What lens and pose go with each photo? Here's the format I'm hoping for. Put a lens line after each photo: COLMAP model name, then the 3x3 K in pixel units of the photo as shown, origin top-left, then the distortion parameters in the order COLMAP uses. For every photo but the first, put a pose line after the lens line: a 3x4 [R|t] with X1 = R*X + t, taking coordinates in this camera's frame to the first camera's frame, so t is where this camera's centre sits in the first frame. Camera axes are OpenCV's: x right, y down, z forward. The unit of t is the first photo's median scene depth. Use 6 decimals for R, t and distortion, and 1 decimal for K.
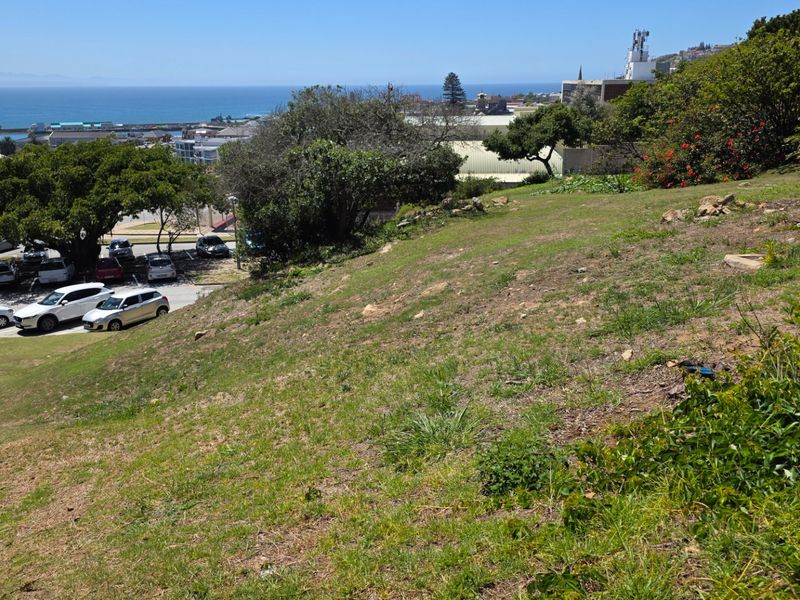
lens RADIAL K [[711.0, 0, 393.4], [0, 711.0, 296.3], [0, 0, 1]] dist [0.092171, -0.115100]
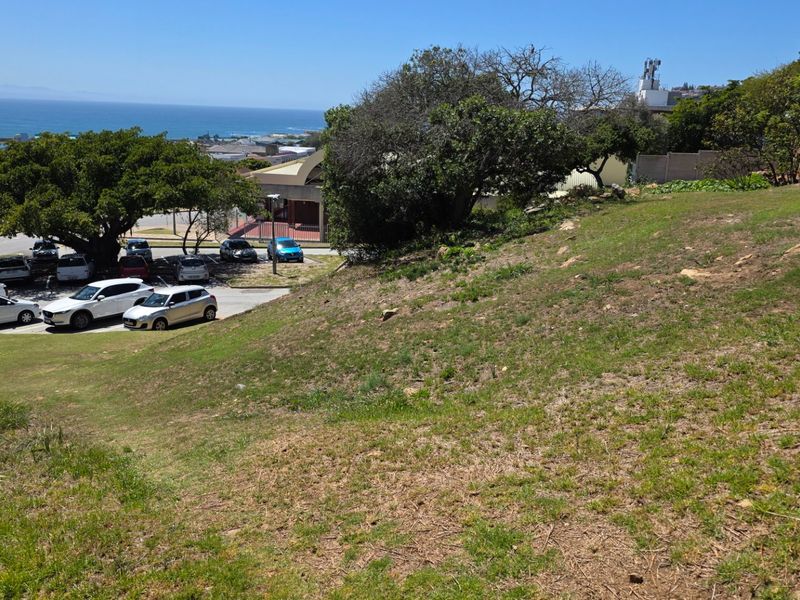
lens RADIAL K [[711.0, 0, 393.2], [0, 711.0, 302.1], [0, 0, 1]] dist [0.092171, -0.115100]
pose [[0.998962, 0.035950, 0.027983, -0.091284], [-0.035165, 0.998988, -0.028052, 0.019827], [-0.028963, 0.027039, 0.999215, 0.078218]]
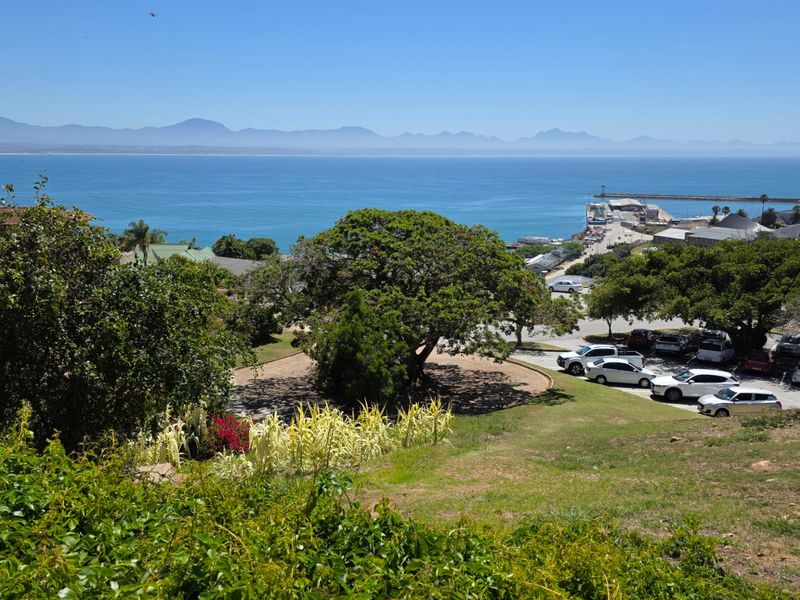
lens RADIAL K [[711.0, 0, 400.9], [0, 711.0, 296.5], [0, 0, 1]] dist [0.092171, -0.115100]
pose [[0.569948, 0.174619, -0.802912, 0.146784], [-0.245991, 0.968602, 0.036036, -0.039501], [0.783995, 0.176971, 0.595007, -0.073994]]
